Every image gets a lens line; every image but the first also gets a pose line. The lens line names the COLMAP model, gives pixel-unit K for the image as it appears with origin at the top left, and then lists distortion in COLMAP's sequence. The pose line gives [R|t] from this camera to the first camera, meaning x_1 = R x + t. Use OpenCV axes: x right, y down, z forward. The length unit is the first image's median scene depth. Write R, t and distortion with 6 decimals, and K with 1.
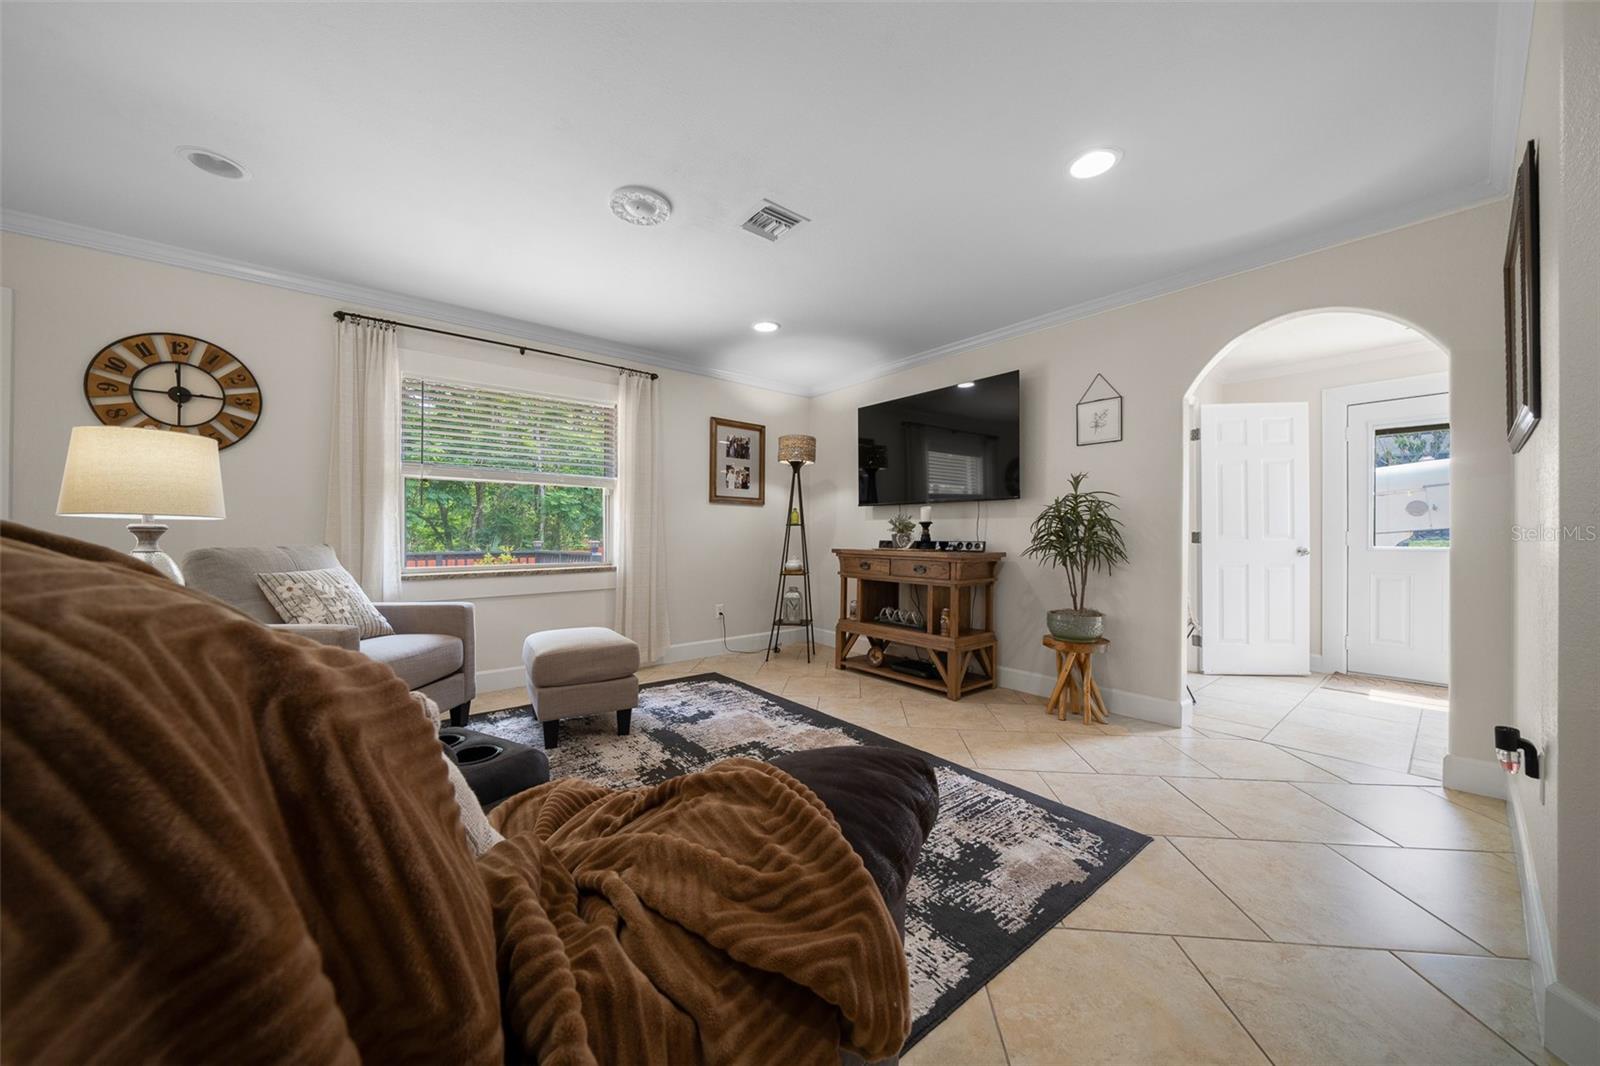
lens RADIAL K [[559.5, 0, 804.0], [0, 559.5, 538.3], [0, 0, 1]] dist [-0.006044, 0.000042]
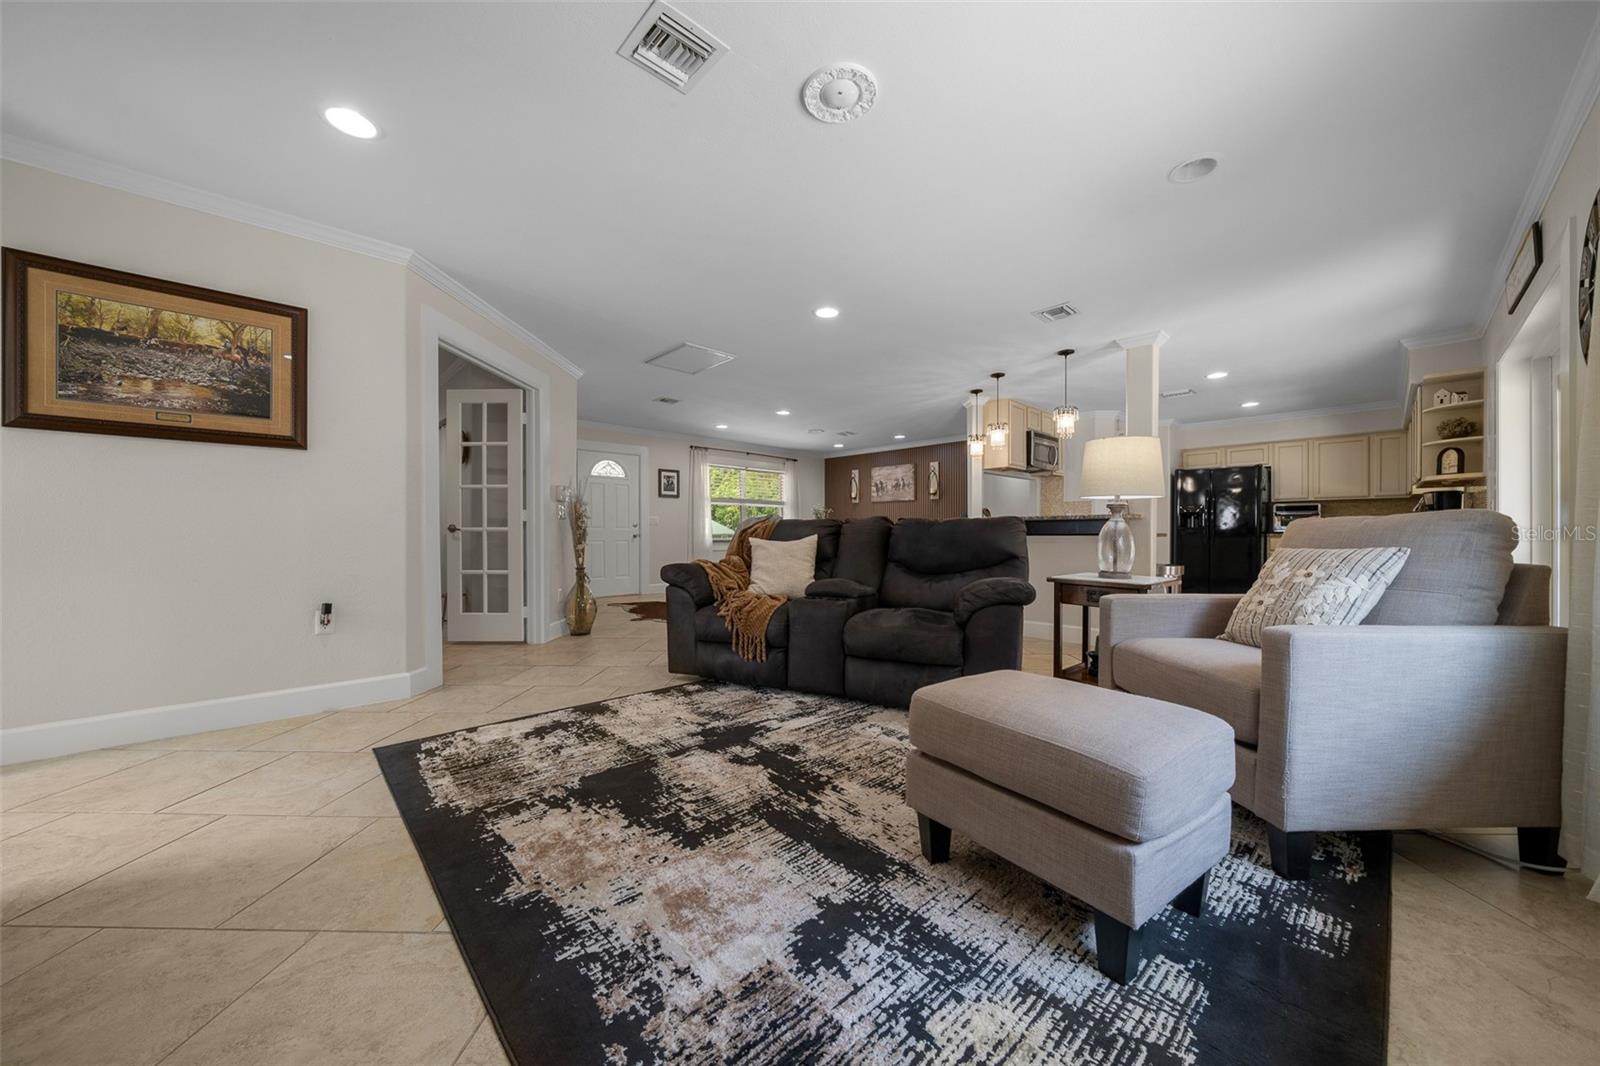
lens RADIAL K [[559.5, 0, 803.9], [0, 559.5, 540.1], [0, 0, 1]] dist [-0.006044, 0.000042]
pose [[-0.997192, 0.001050, -0.074875, -0.168132], [0.000351, 0.999956, 0.009350, 0.041692], [0.074882, 0.009298, -0.997149, 1.646851]]
